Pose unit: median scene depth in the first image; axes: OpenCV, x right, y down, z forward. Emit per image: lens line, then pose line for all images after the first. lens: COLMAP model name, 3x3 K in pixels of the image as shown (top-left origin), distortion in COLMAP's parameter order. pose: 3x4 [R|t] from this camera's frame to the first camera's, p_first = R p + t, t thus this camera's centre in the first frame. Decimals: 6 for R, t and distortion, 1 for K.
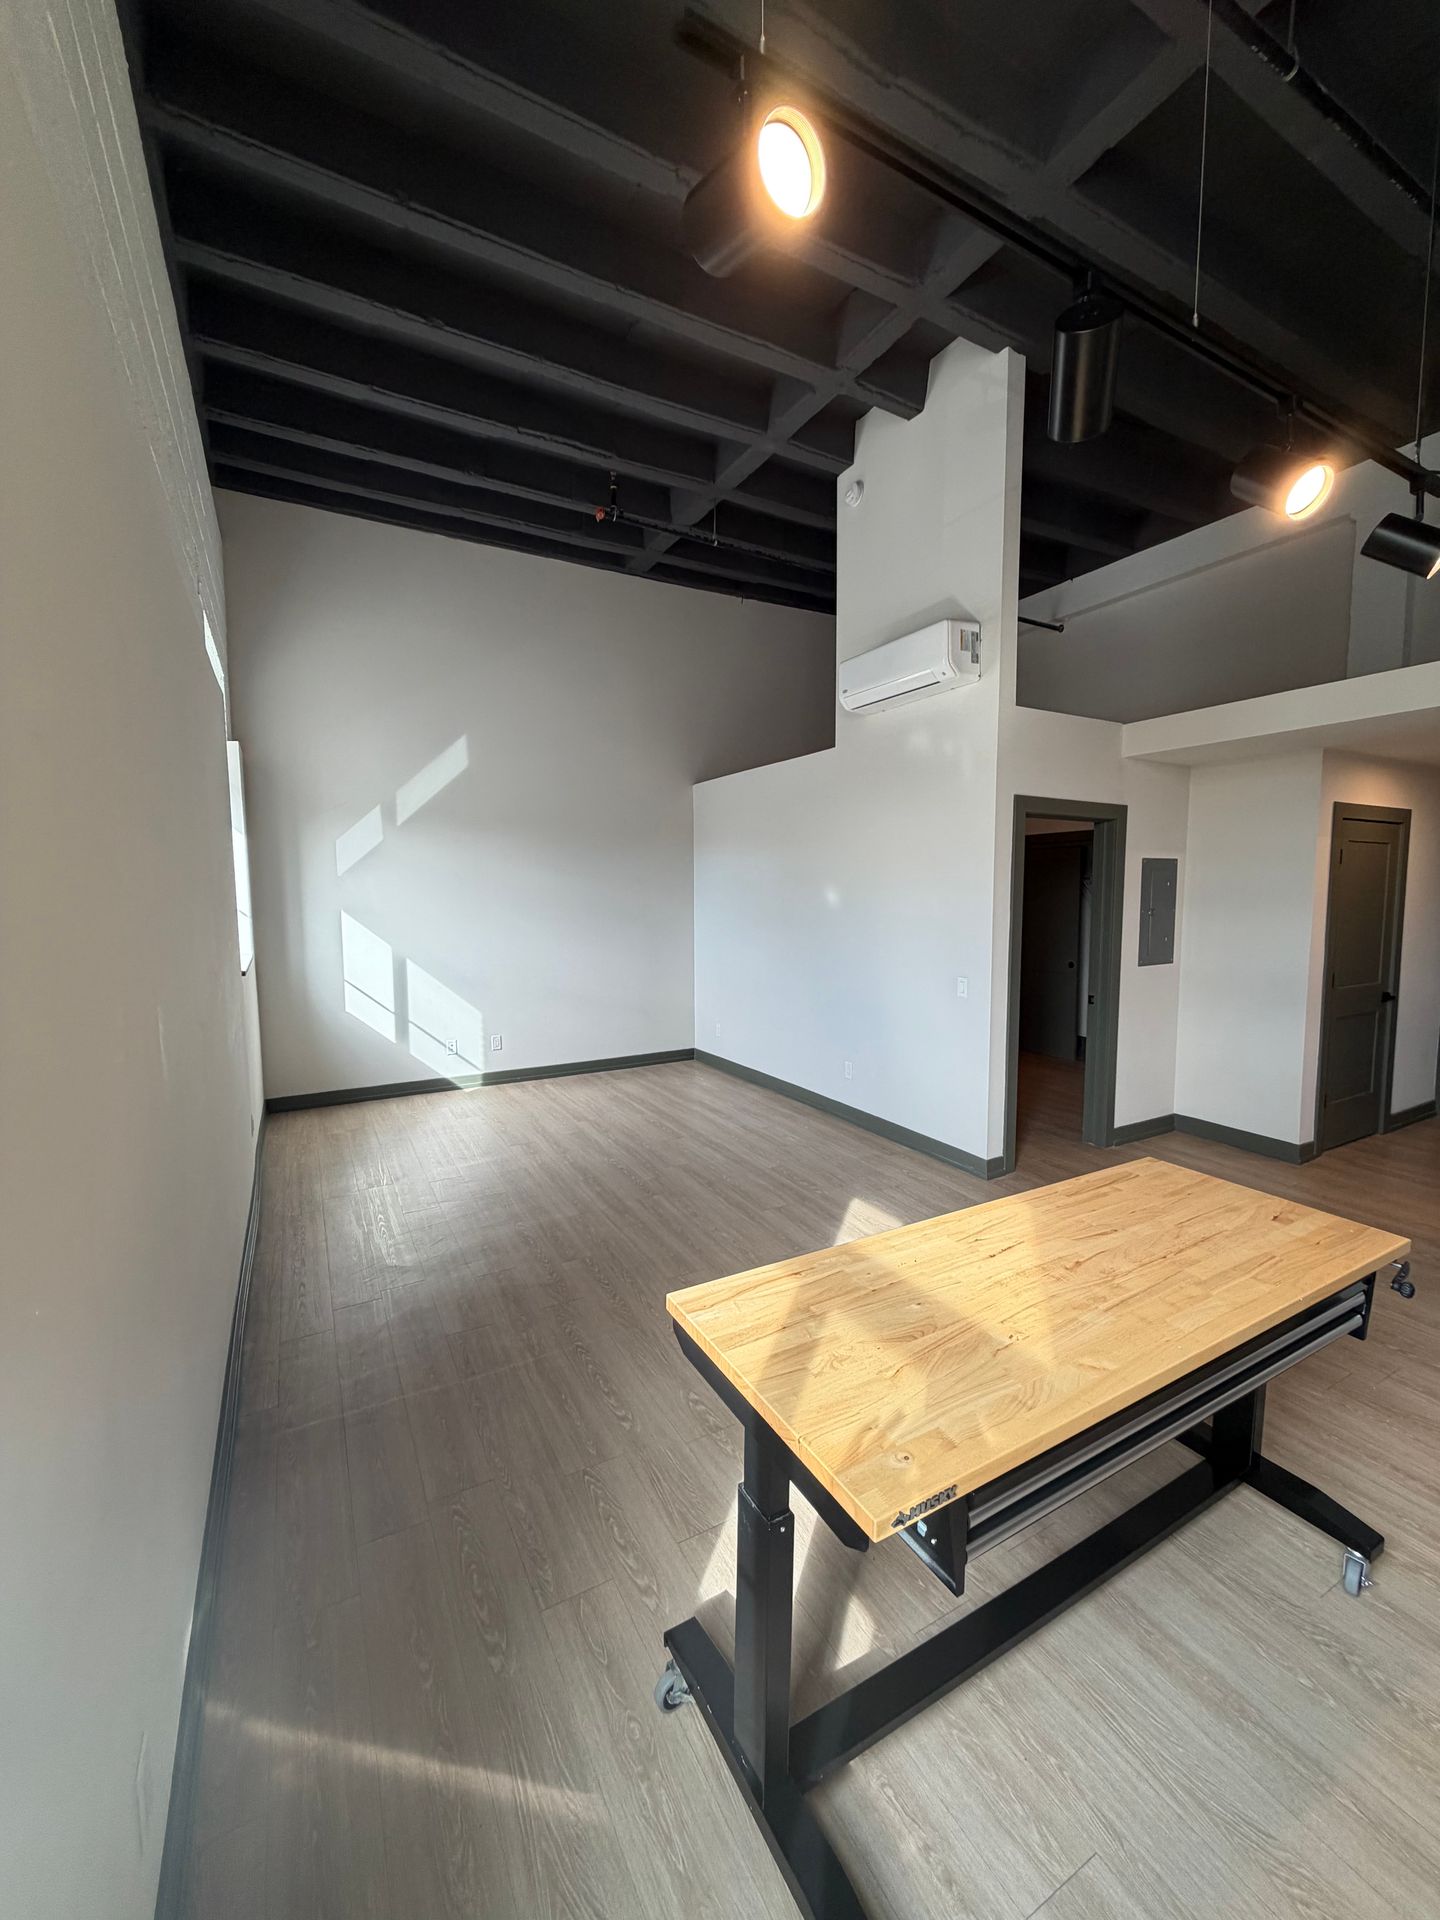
lens RADIAL K [[764.3, 0, 717.7], [0, 764.3, 956.7], [0, 0, 1]] dist [0.000033, -0.000188]
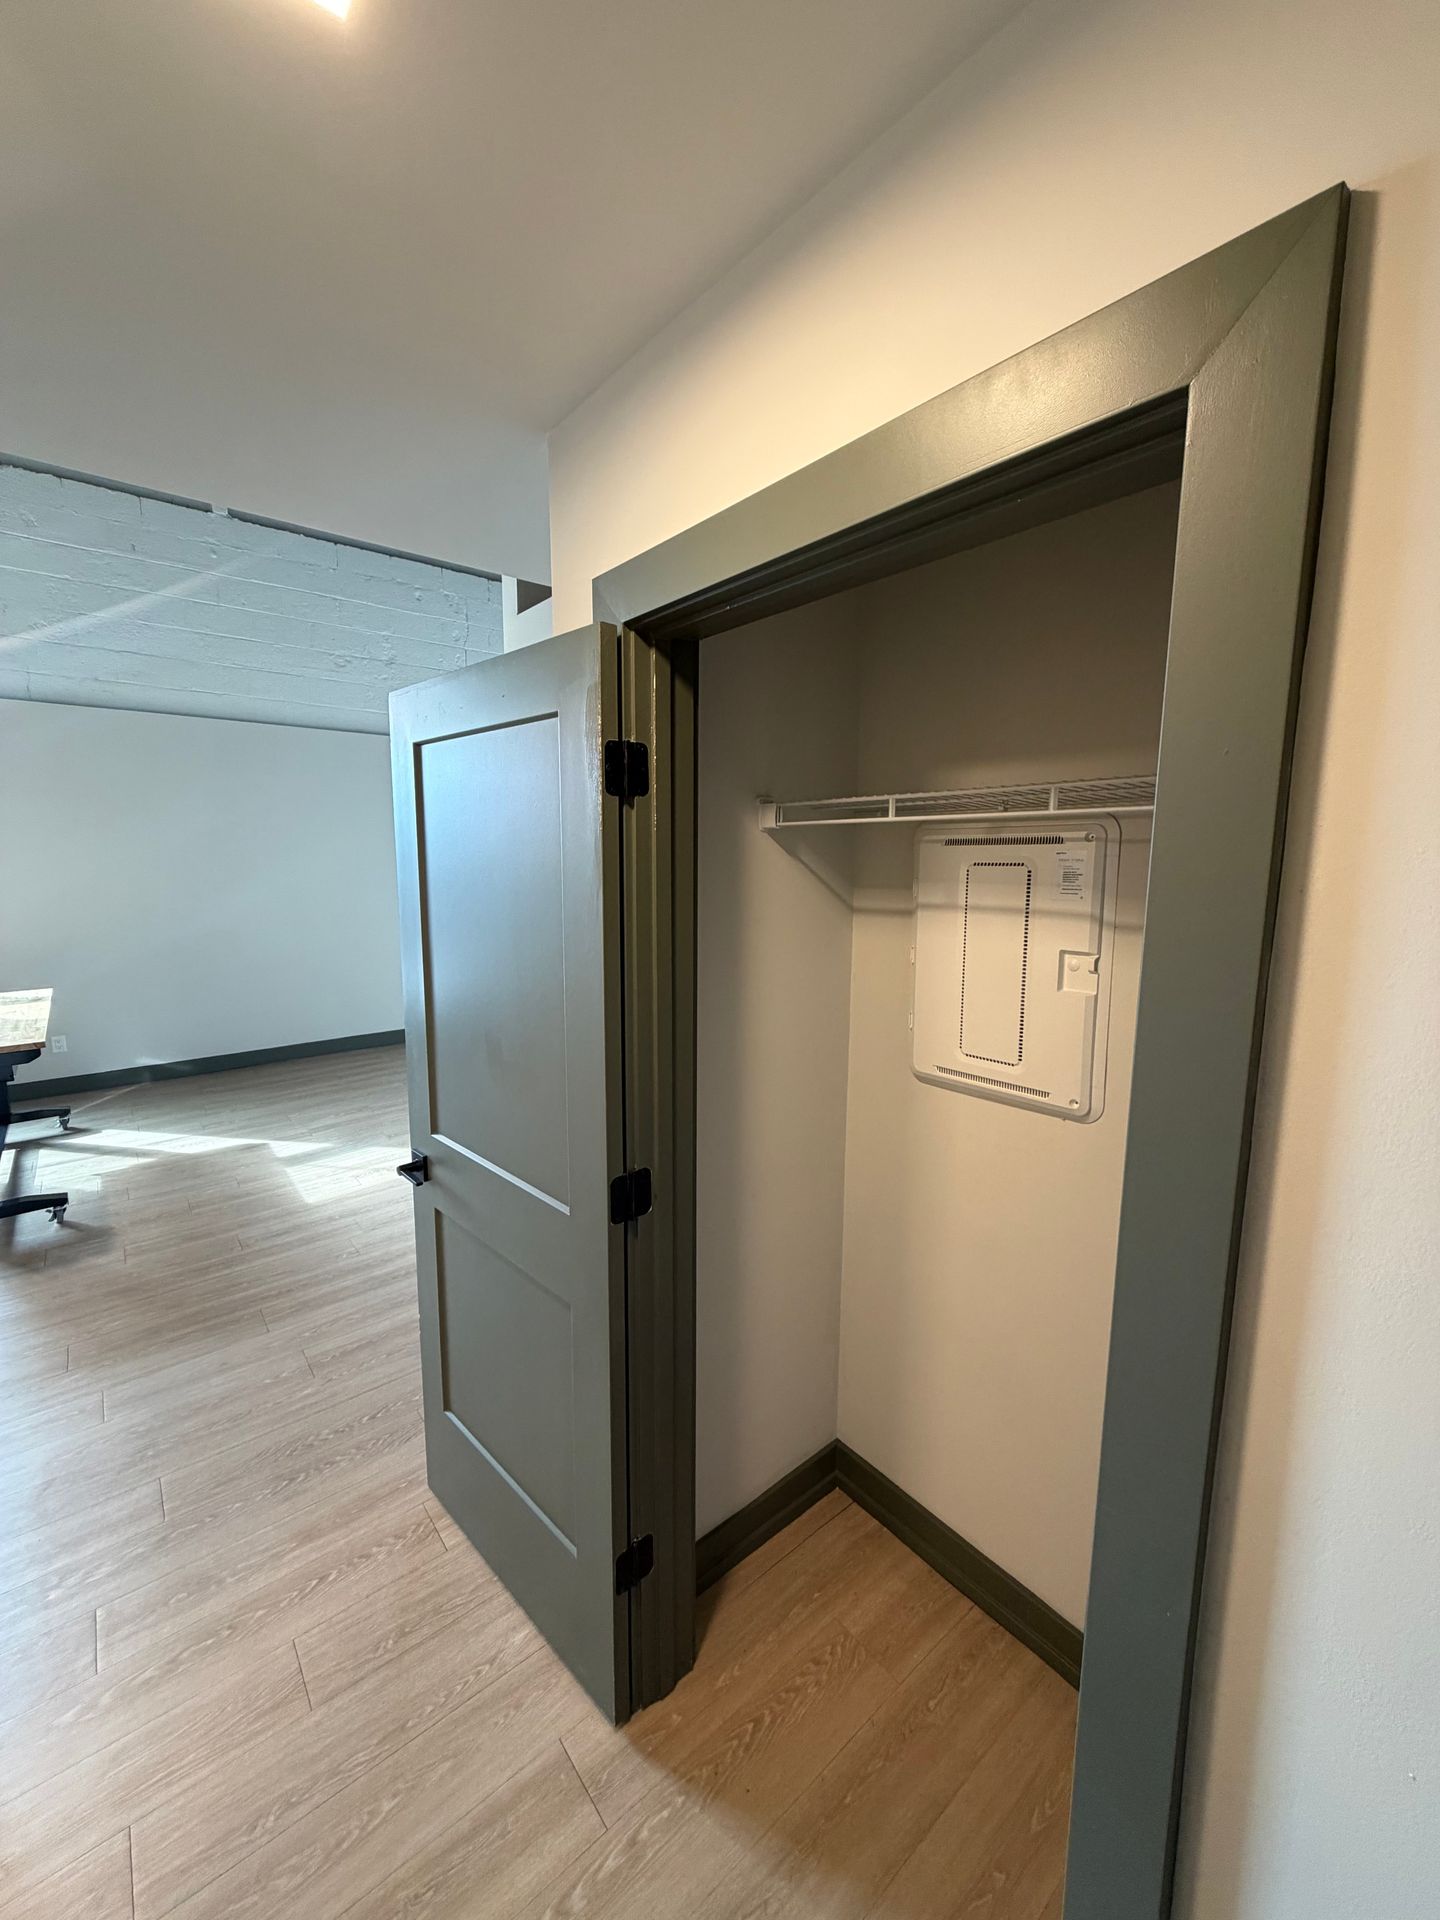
lens RADIAL K [[764.3, 0, 717.7], [0, 764.3, 956.7], [0, 0, 1]] dist [0.000033, -0.000188]
pose [[0.182238, 0.140797, -0.973122, 0.850317], [-0.091986, 0.987795, 0.125693, -0.078765], [0.978942, 0.066607, 0.192965, 0.759587]]
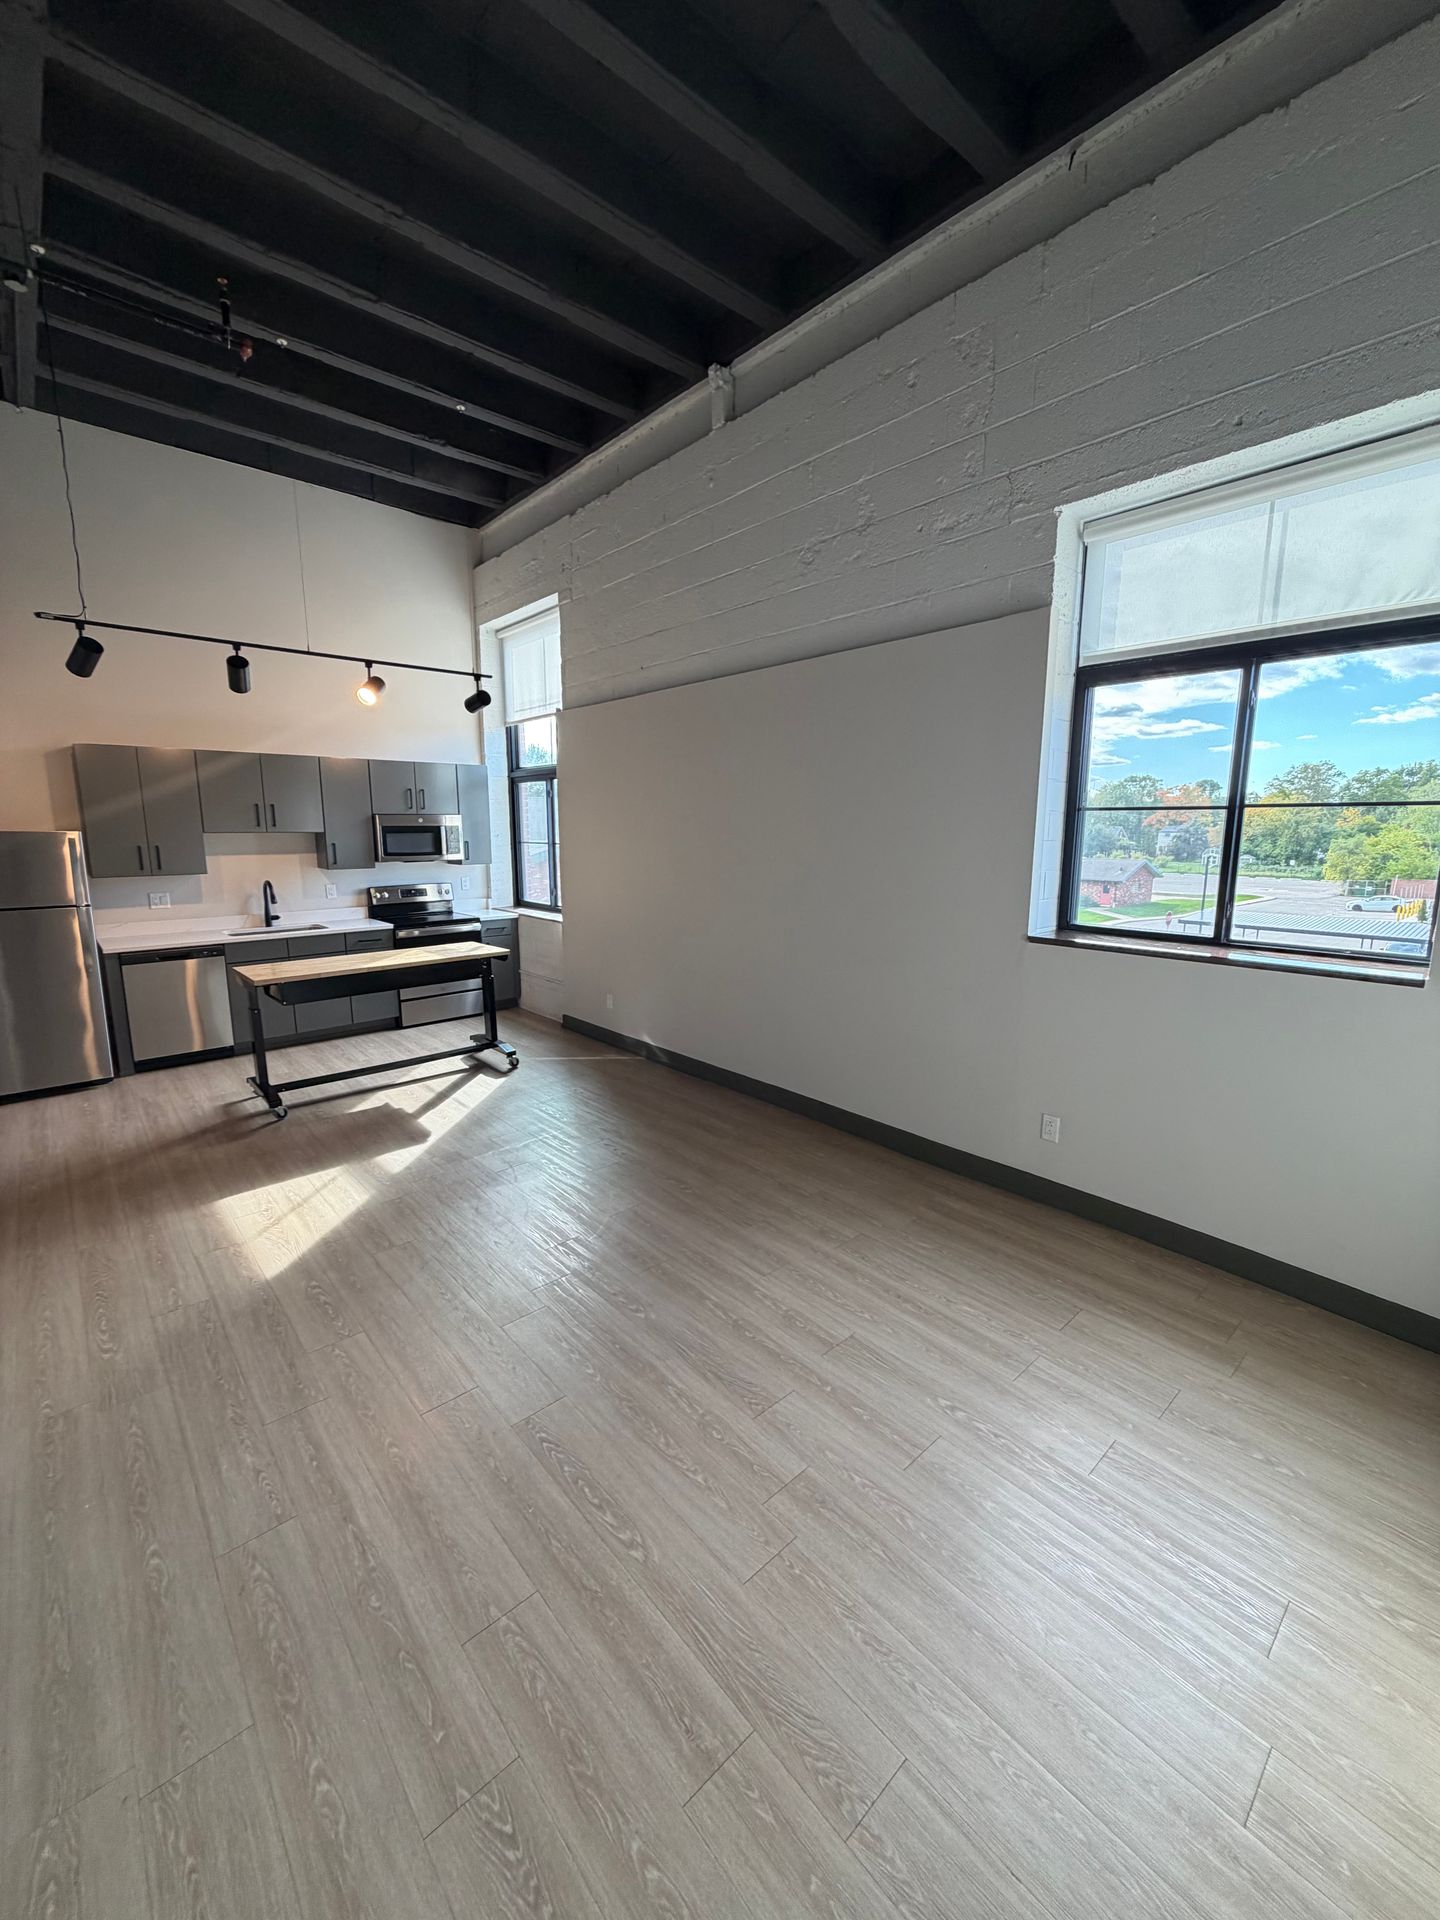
lens RADIAL K [[765.3, 0, 719.8], [0, 765.3, 956.7], [0, 0, 1]] dist [0.000115, 0.000001]
pose [[-0.974679, 0.043399, -0.219357, -0.064307], [-0.013824, 0.967414, 0.252824, -0.116558], [0.223181, 0.249455, -0.942318, 1.179118]]
